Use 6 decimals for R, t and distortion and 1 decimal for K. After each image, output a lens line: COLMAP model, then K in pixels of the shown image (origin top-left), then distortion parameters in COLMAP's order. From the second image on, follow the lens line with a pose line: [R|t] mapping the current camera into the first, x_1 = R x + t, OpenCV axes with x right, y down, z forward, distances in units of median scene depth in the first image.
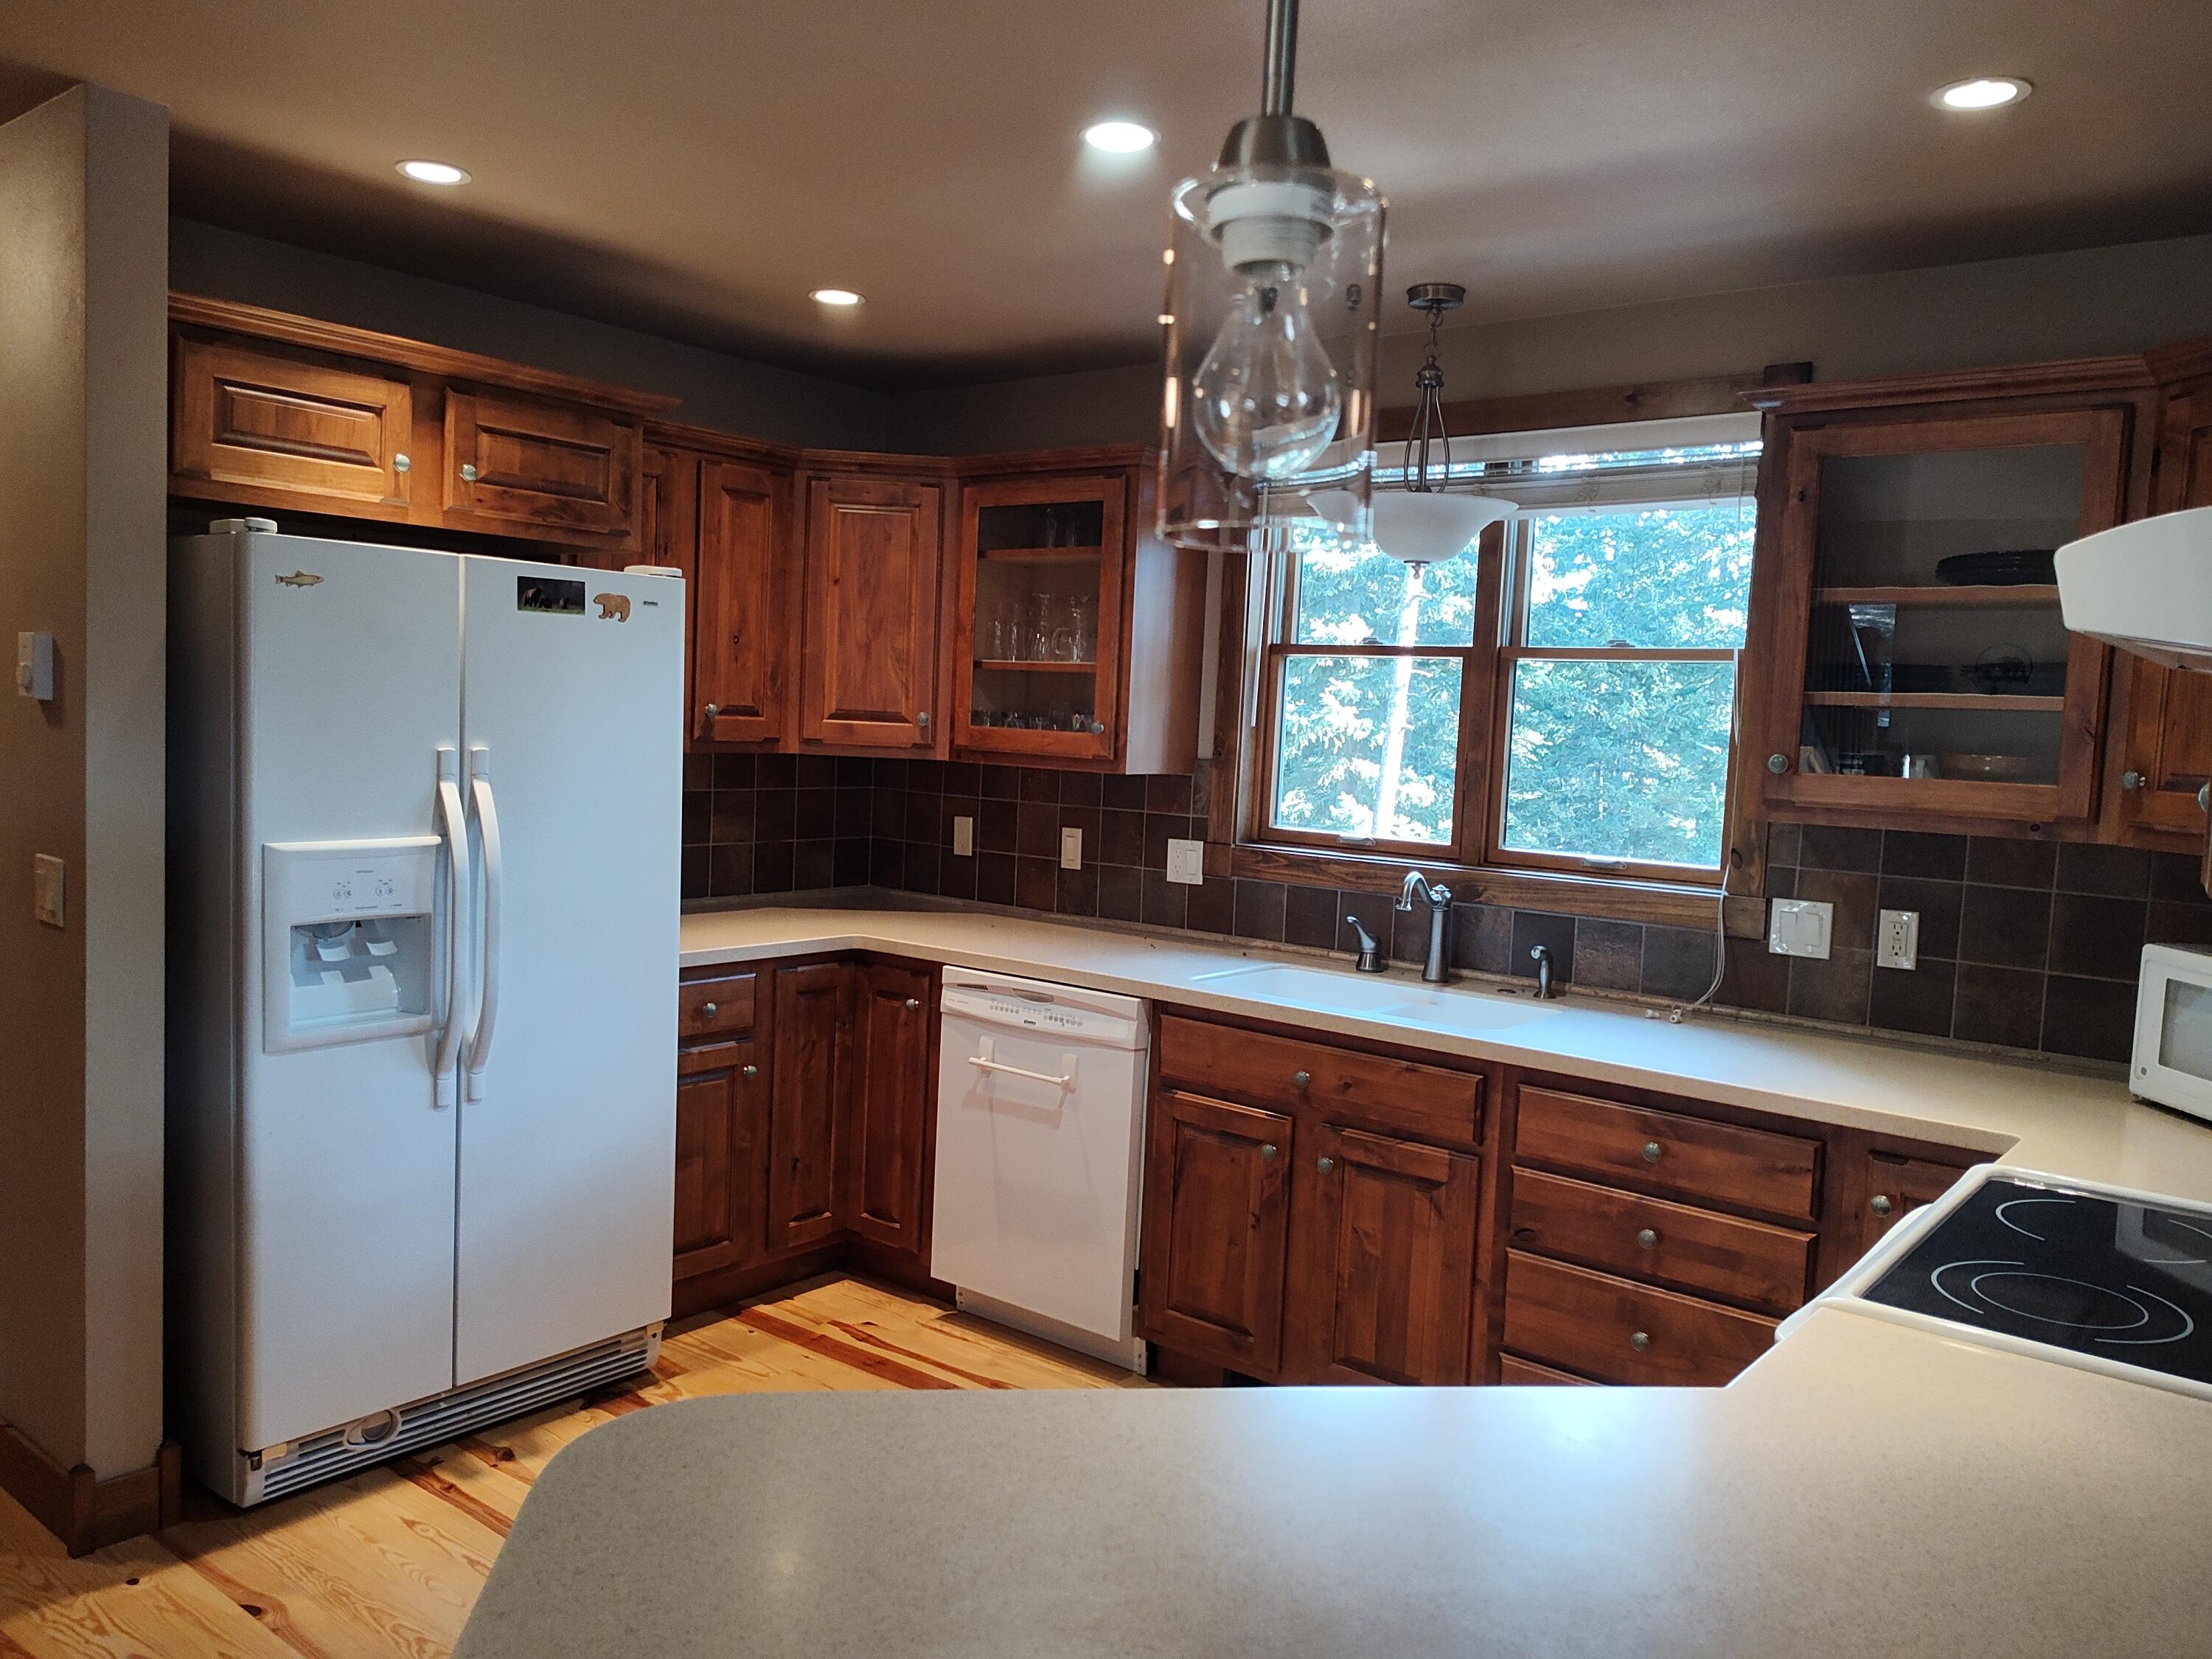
lens RADIAL K [[1651.7, 0, 1104.0], [0, 1651.7, 839.3], [0, 0, 1]] dist [0.051581, -0.054548]
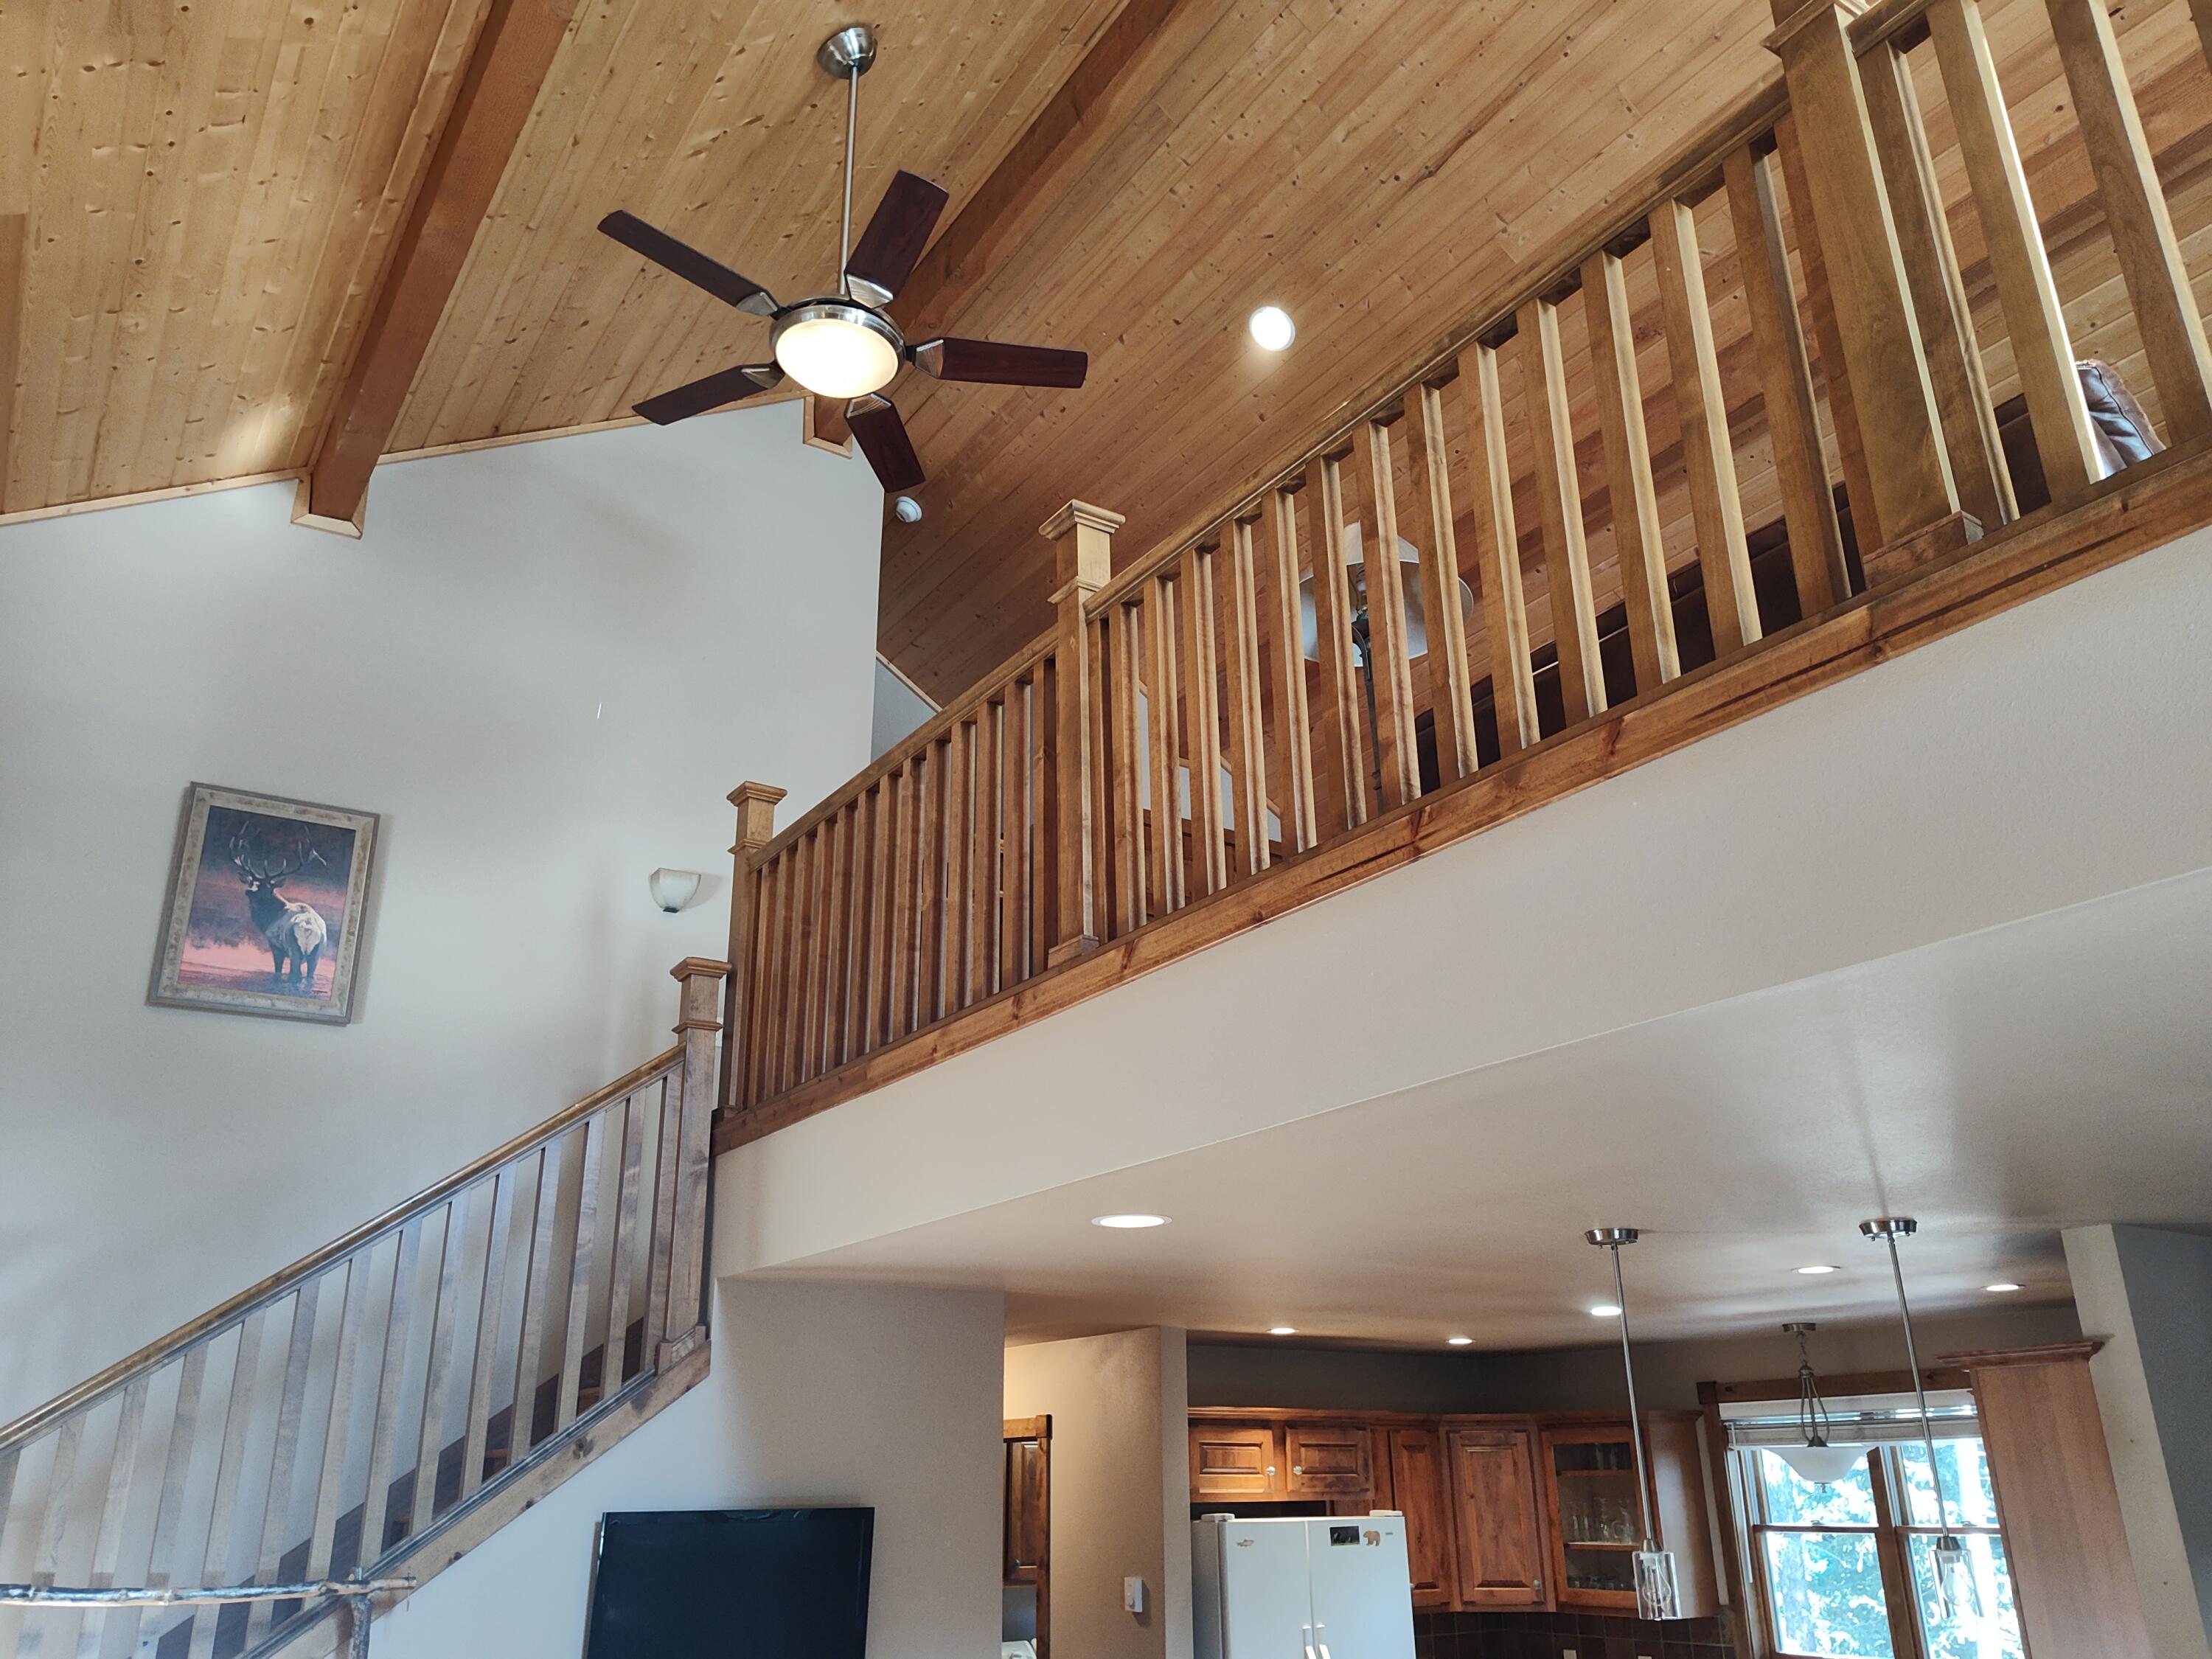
lens RADIAL K [[1651.7, 0, 1104.0], [0, 1651.7, 839.3], [0, 0, 1]] dist [0.051581, -0.054548]
pose [[0.952274, -0.161969, -0.258728, 0.030574], [0.031170, 0.894777, -0.445424, -0.013701], [0.303649, 0.416101, 0.857121, -0.936687]]
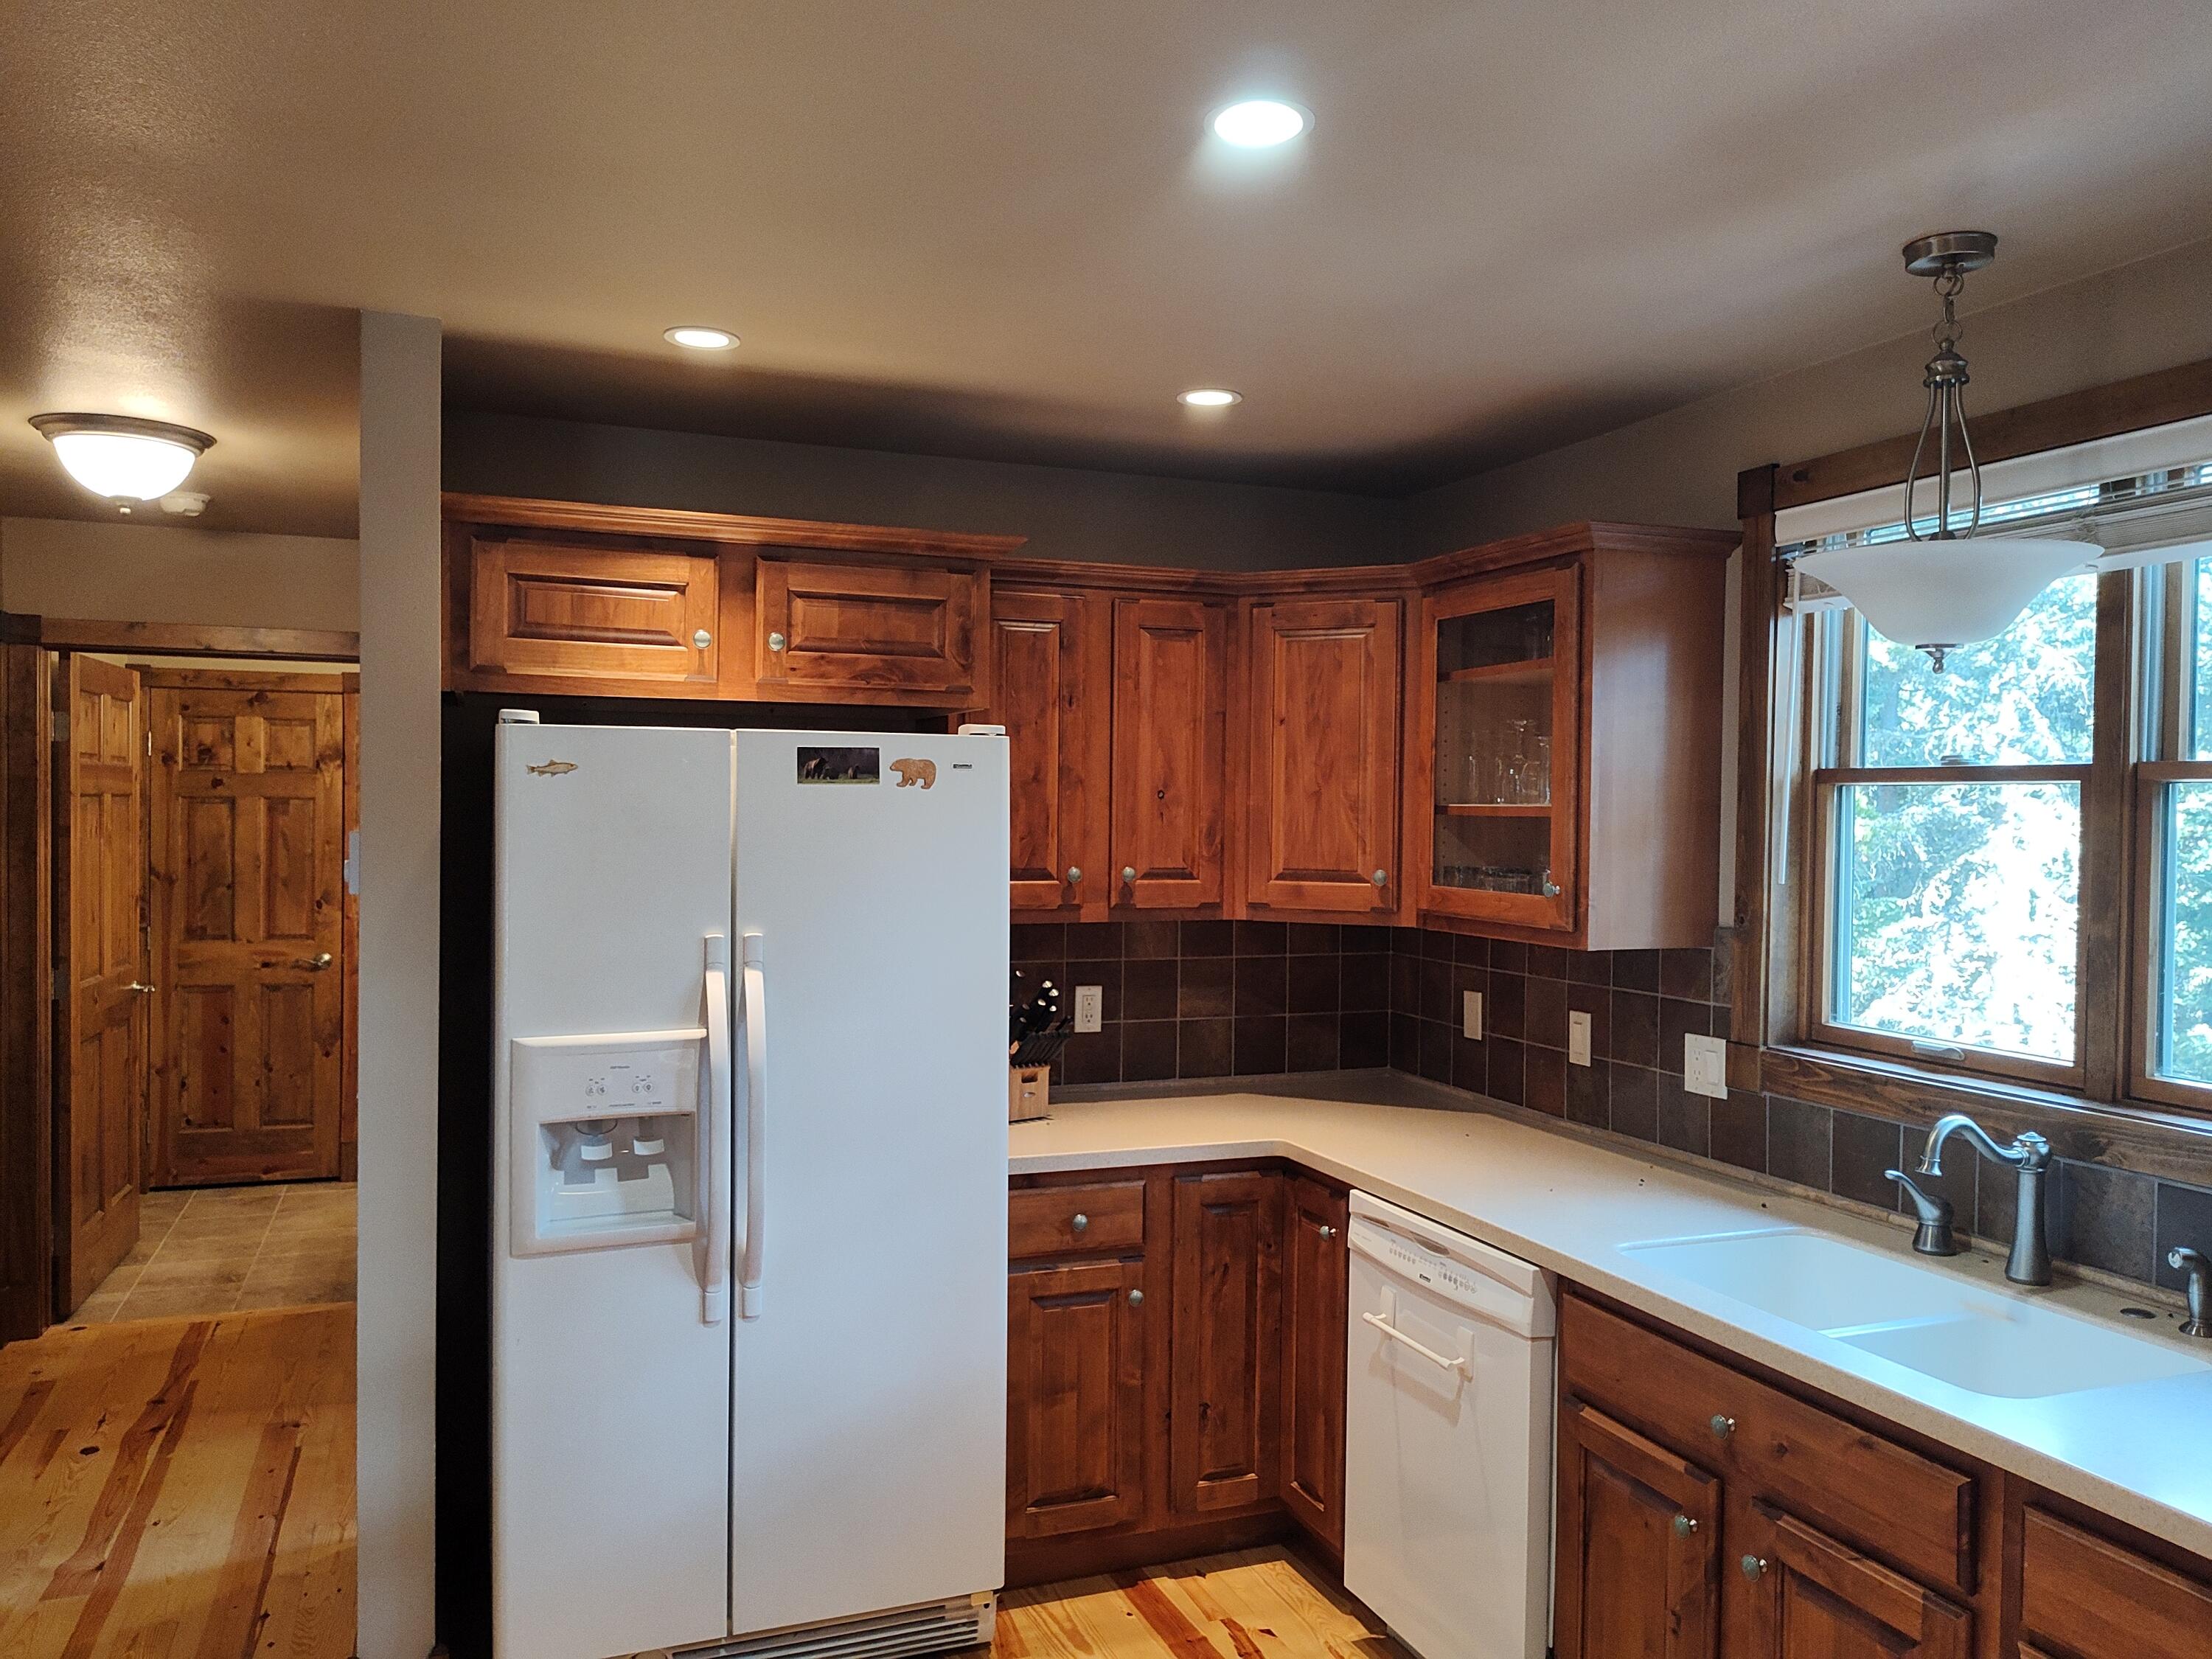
lens RADIAL K [[1655.7, 0, 1114.8], [0, 1655.7, 842.3], [0, 0, 1]] dist [0.046955, -0.057674]
pose [[0.866538, -0.025818, -0.498444, 0.217584], [-0.010224, 0.997534, -0.069443, -0.035840], [0.499007, 0.065271, 0.864136, 0.242640]]
